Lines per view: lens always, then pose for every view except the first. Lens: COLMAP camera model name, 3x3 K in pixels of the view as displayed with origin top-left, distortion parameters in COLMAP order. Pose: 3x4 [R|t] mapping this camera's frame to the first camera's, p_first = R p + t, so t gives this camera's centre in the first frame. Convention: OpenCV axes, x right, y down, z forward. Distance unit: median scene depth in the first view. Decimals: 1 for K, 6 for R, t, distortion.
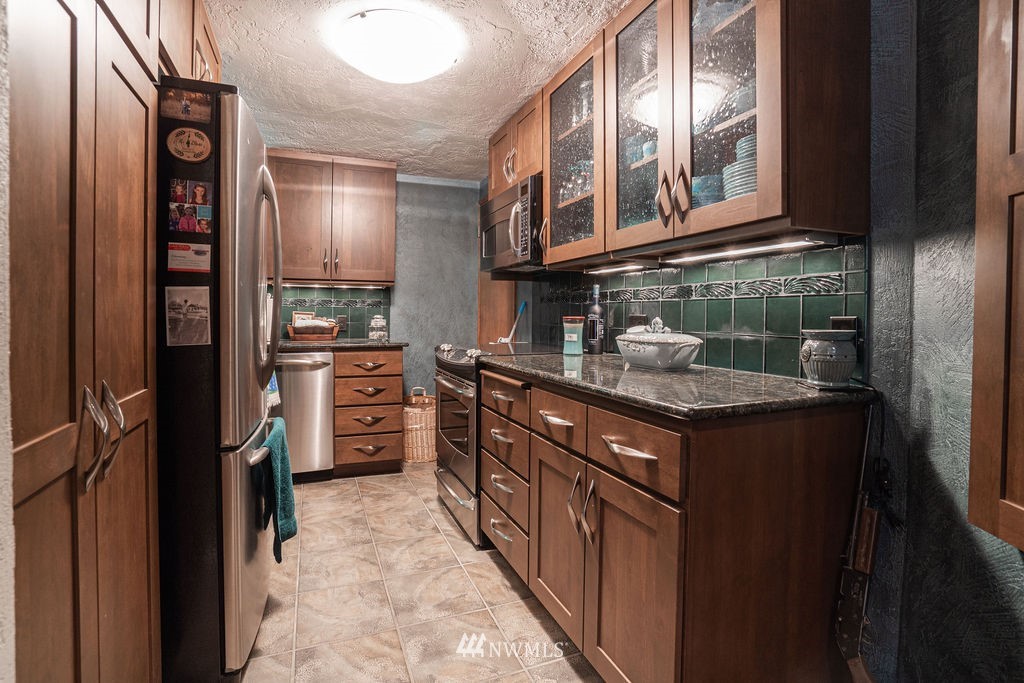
lens RADIAL K [[478.8, 0, 502.2], [0, 478.8, 340.2], [0, 0, 1]] dist [-0.043435, 0.017683]
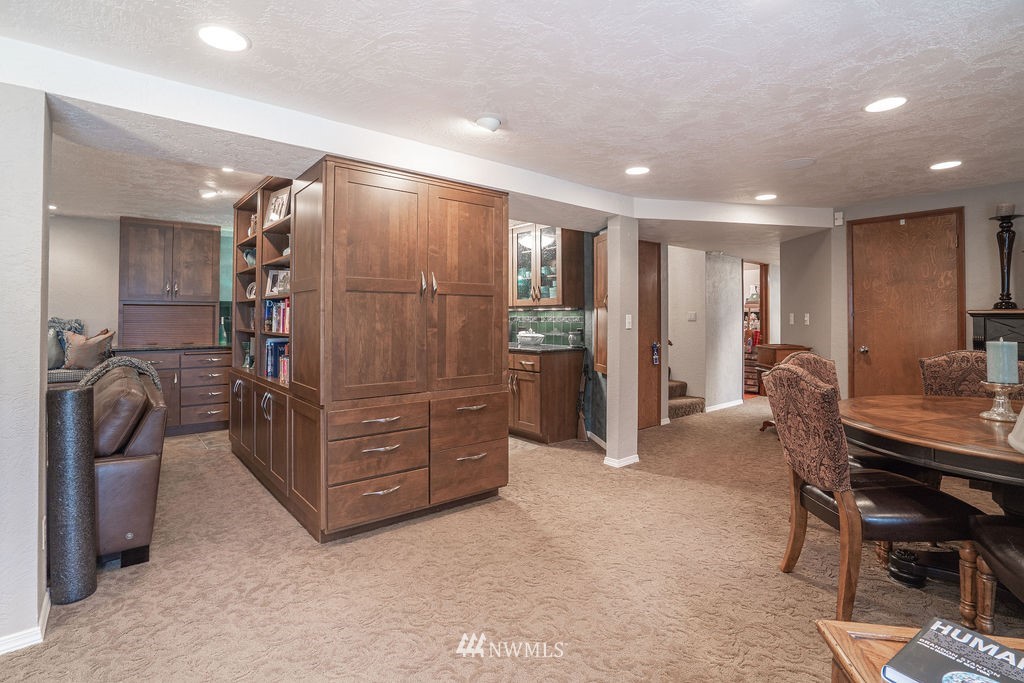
lens RADIAL K [[478.8, 0, 502.2], [0, 478.8, 340.2], [0, 0, 1]] dist [-0.043435, 0.017683]
pose [[0.955587, -0.010214, 0.294531, -0.921389], [0.012302, 0.999911, -0.005236, 0.050534], [-0.294451, 0.008626, 0.955628, -2.296163]]
